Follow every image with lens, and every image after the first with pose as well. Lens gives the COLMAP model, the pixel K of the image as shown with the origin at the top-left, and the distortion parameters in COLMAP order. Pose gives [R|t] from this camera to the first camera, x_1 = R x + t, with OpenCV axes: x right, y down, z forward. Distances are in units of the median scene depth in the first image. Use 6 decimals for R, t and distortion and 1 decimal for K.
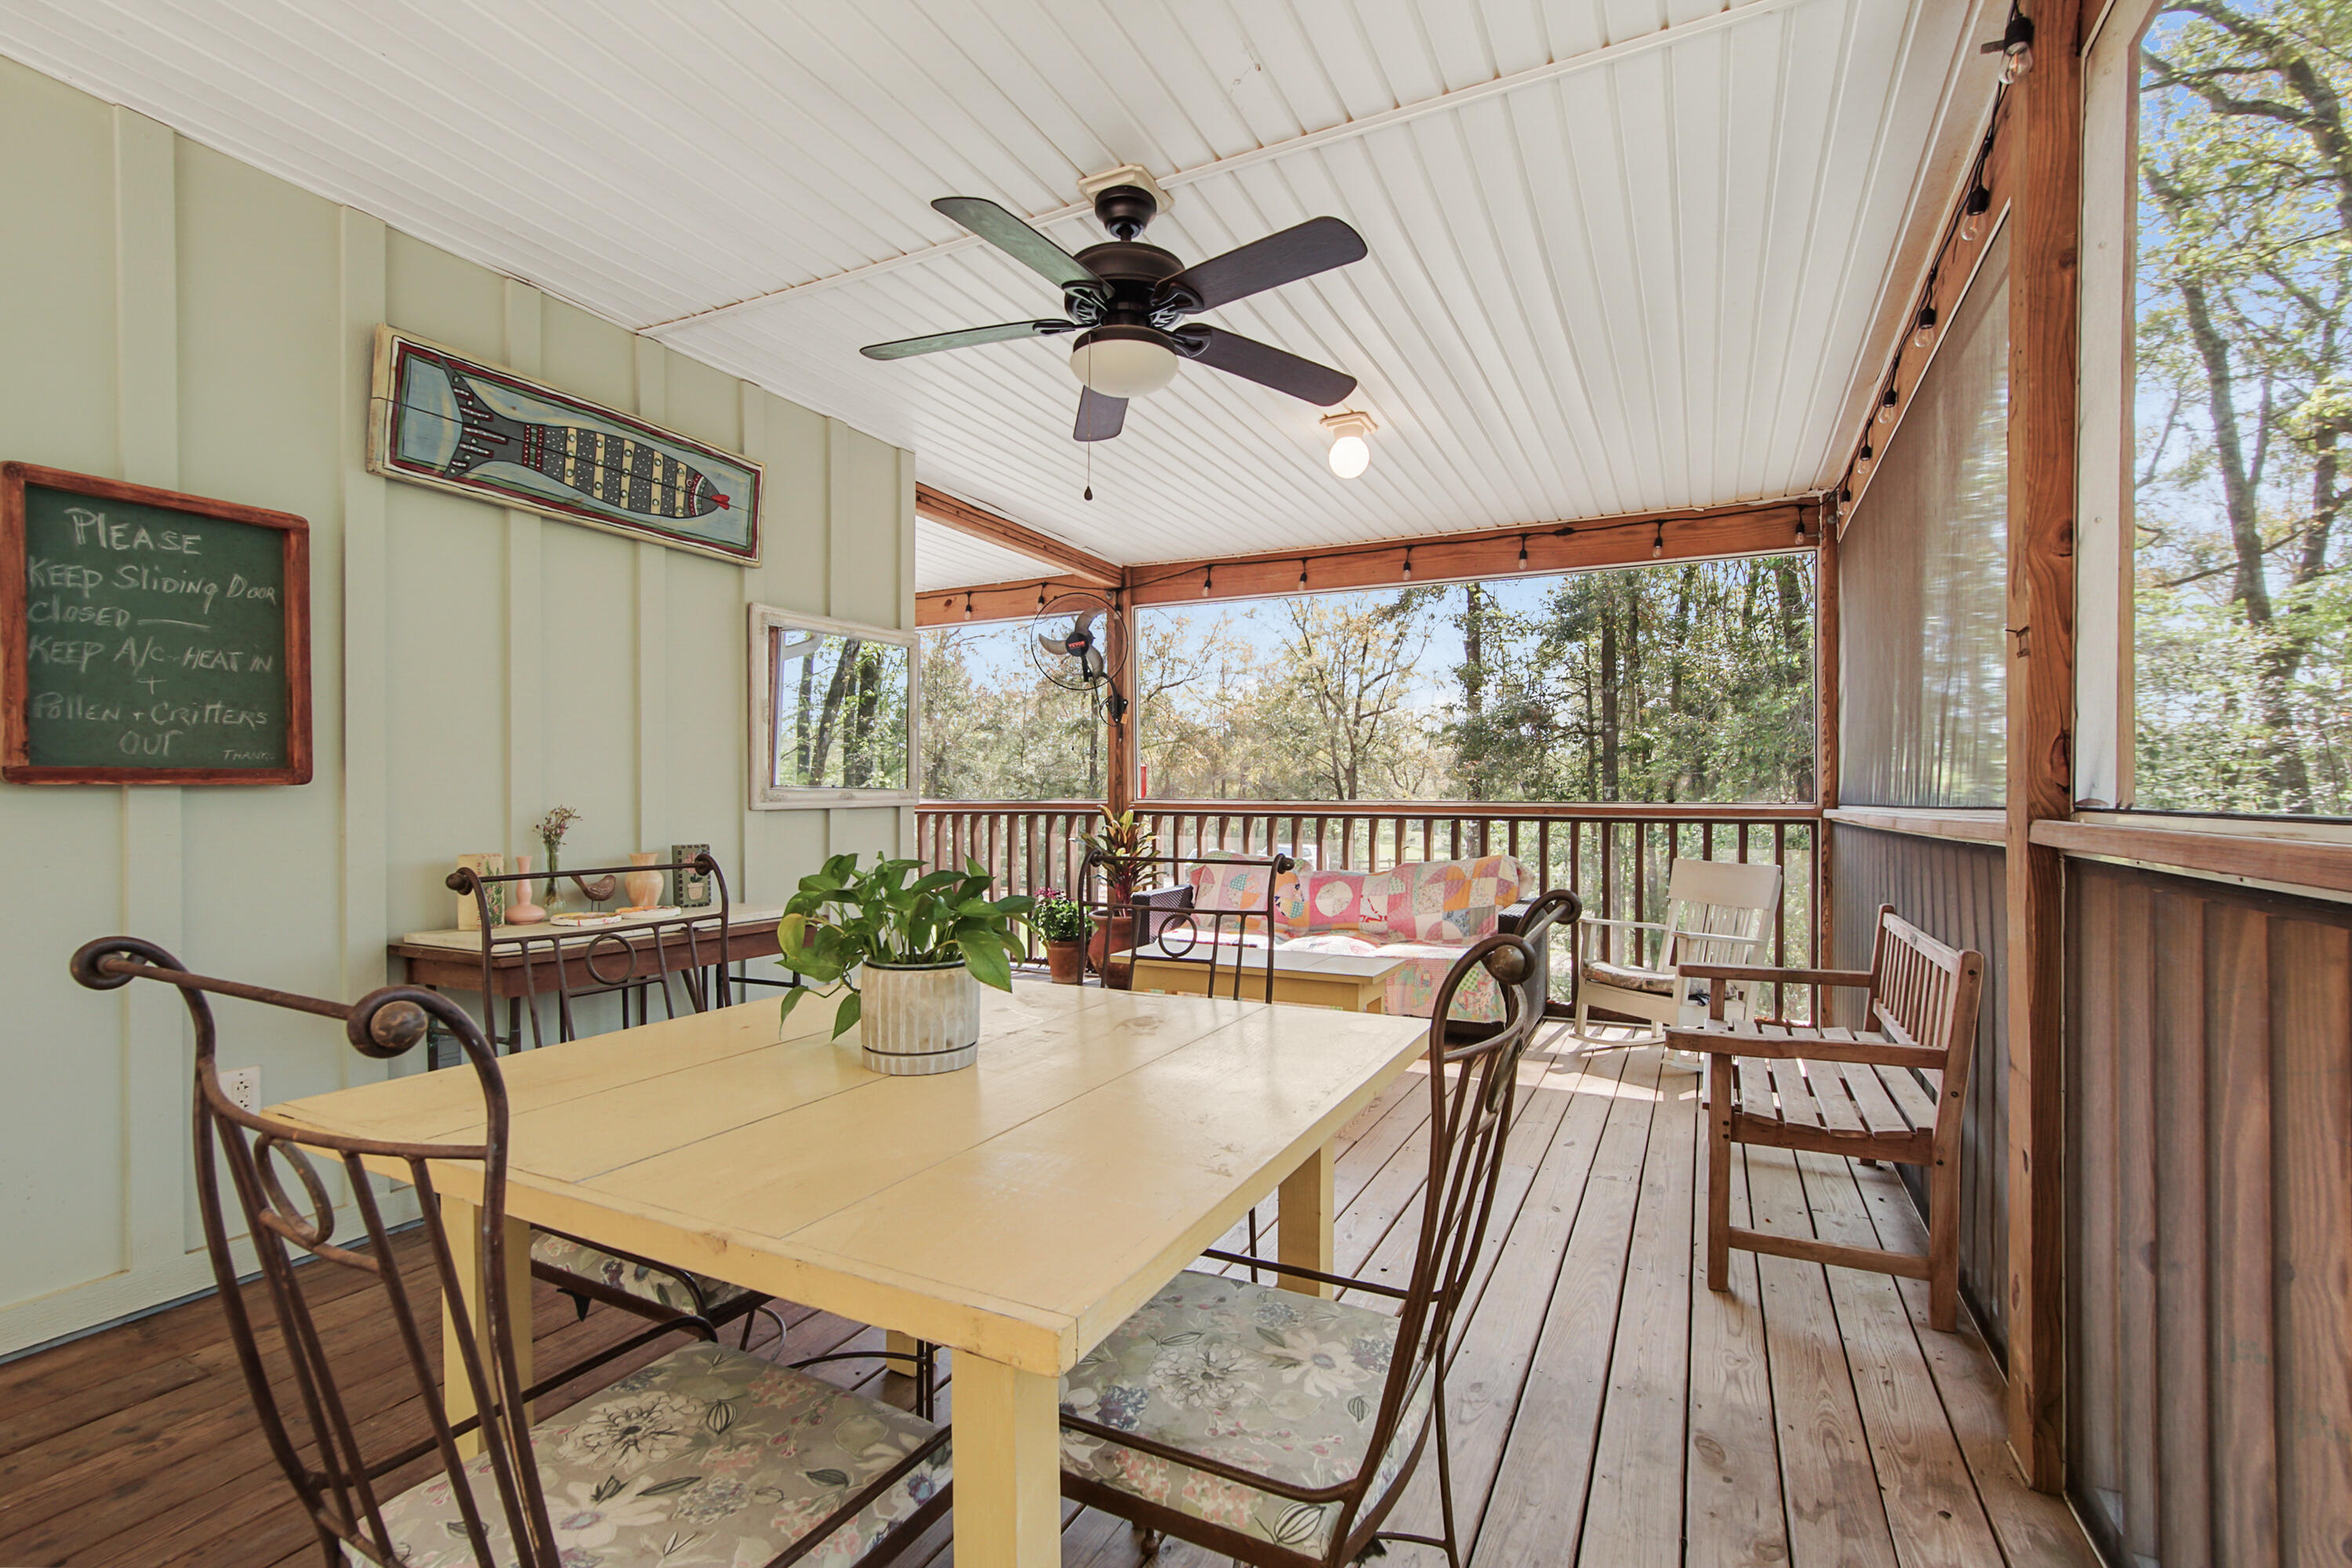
lens RADIAL K [[1070.6, 0, 1174.1], [0, 1070.6, 793.4], [0, 0, 1]] dist [0.004923, 0.001997]
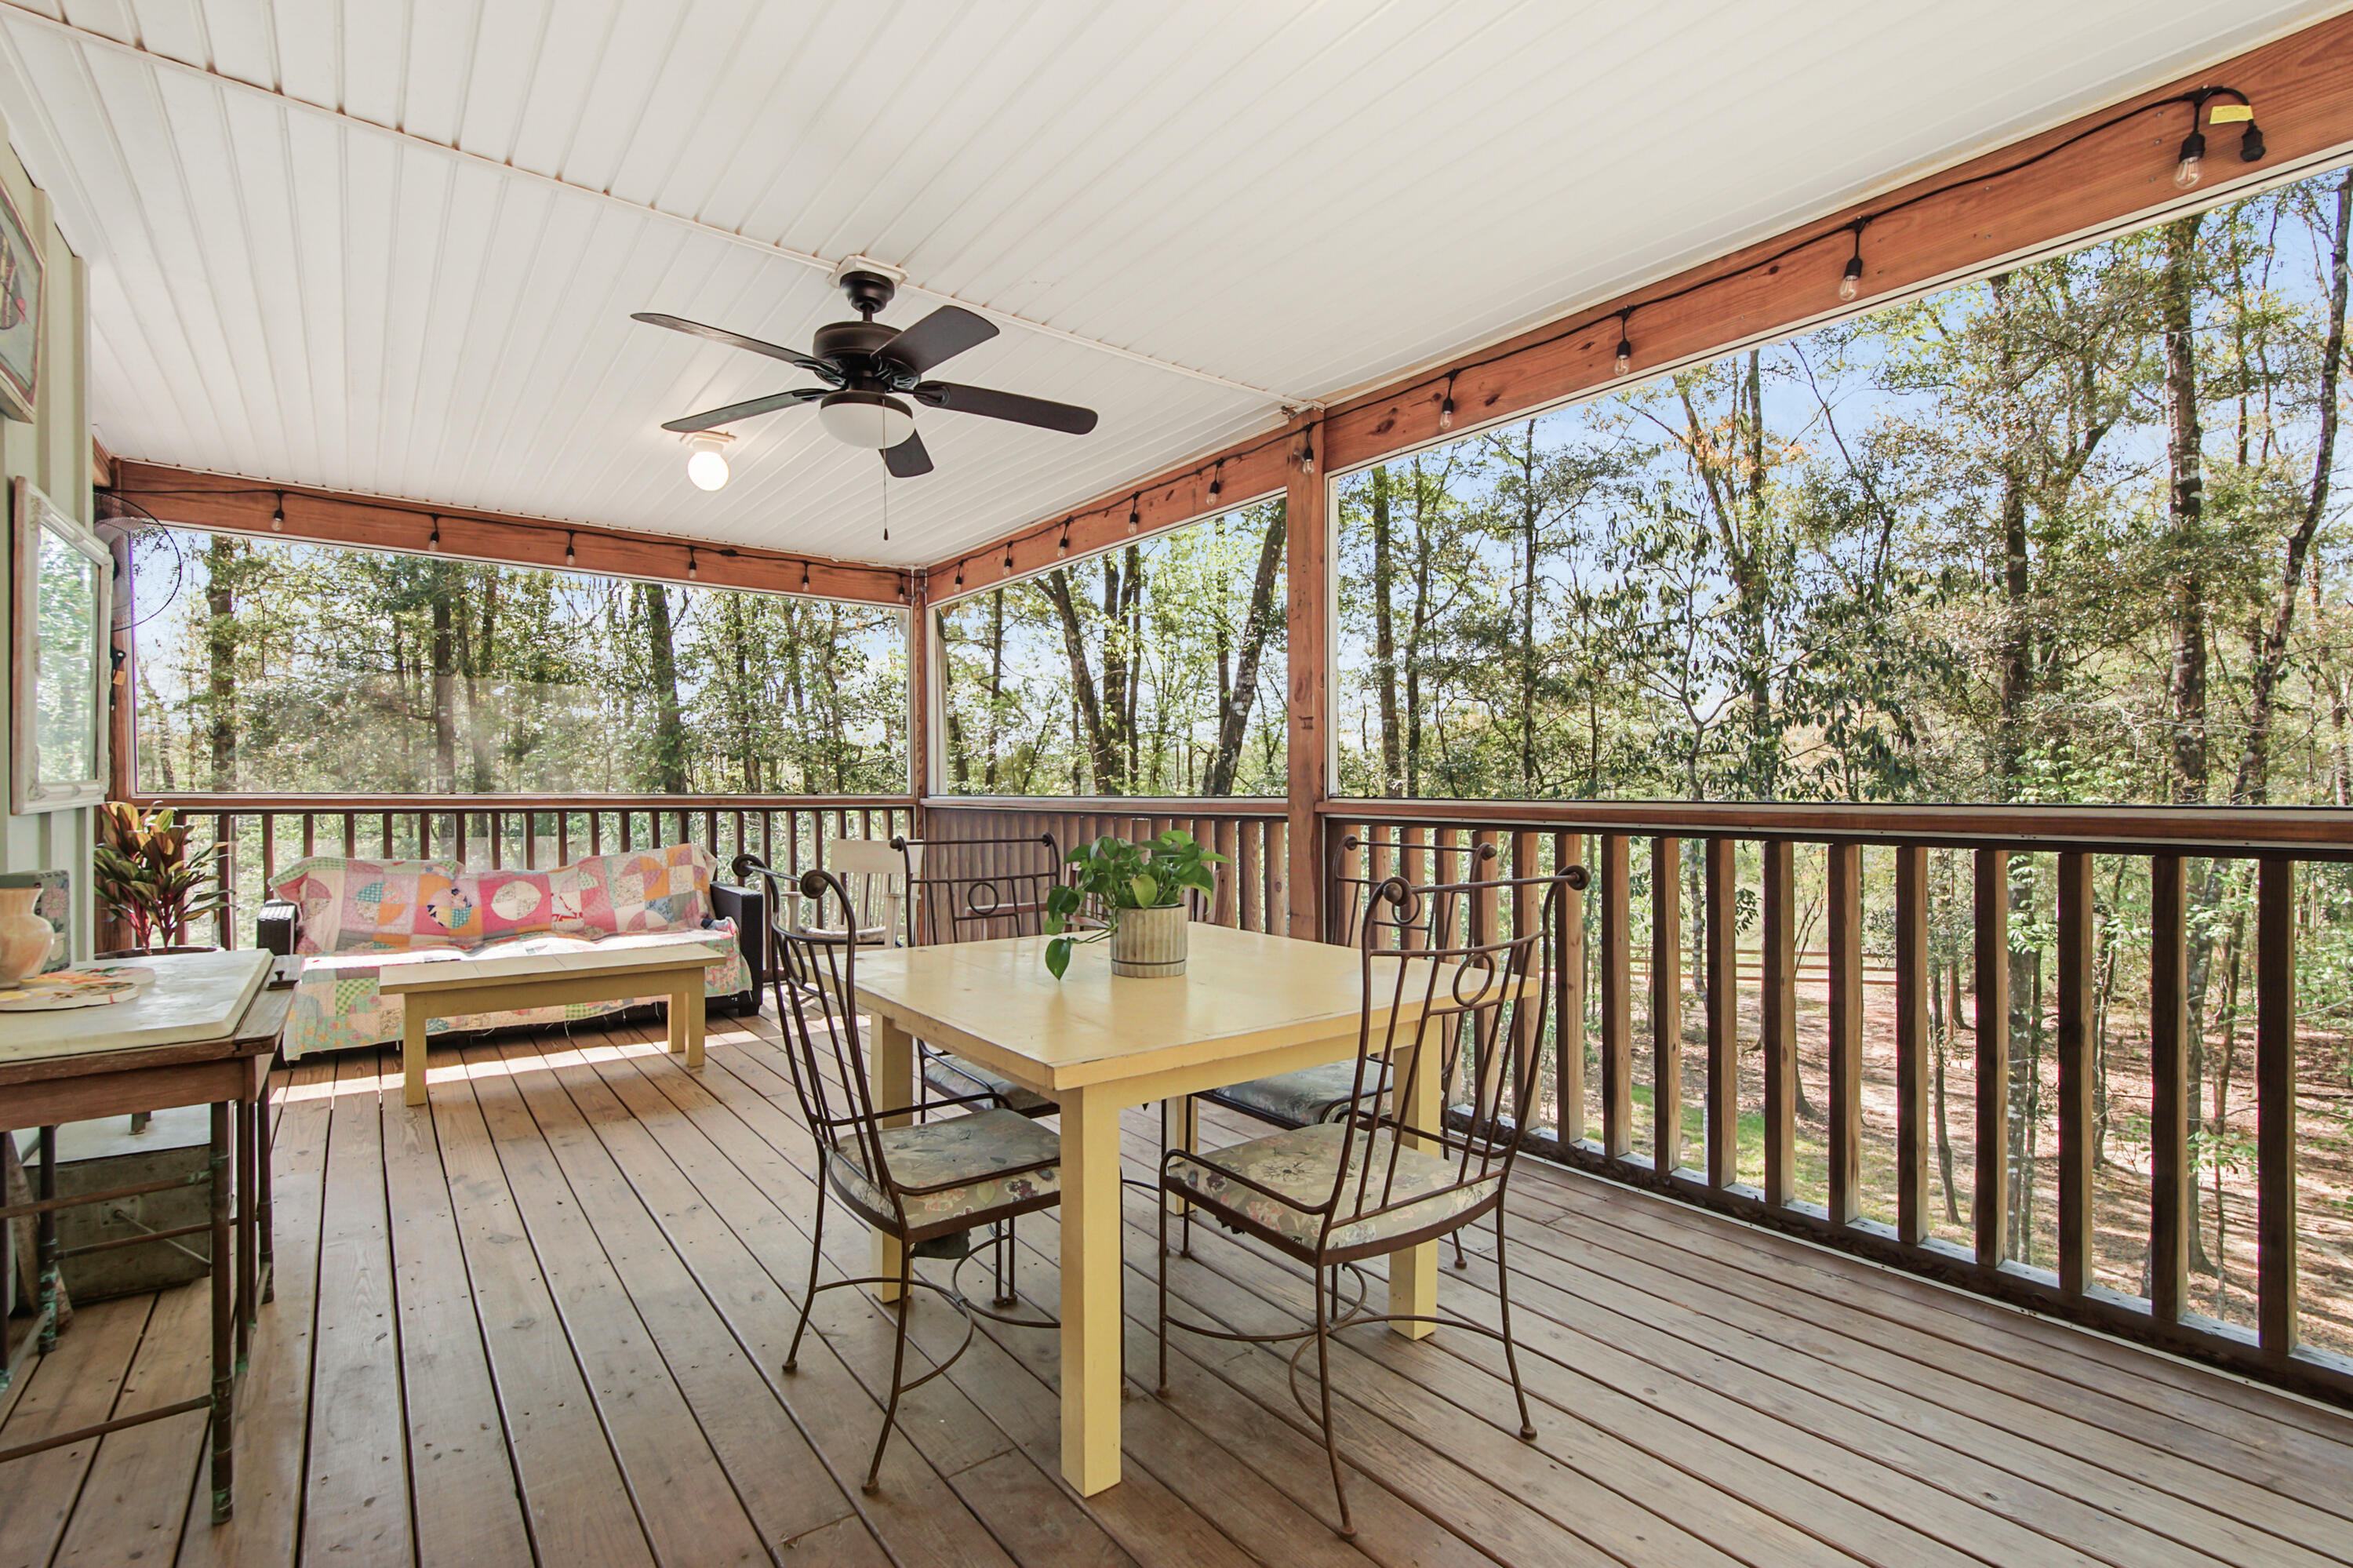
lens RADIAL K [[1071.1, 0, 1177.6], [0, 1071.1, 785.8], [0, 0, 1]] dist [0.004923, 0.001997]
pose [[0.433881, 0.000148, 0.900970, -0.730194], [-0.003065, 0.999994, 0.001312, -0.005713], [-0.900965, -0.003330, 0.433880, 0.147827]]
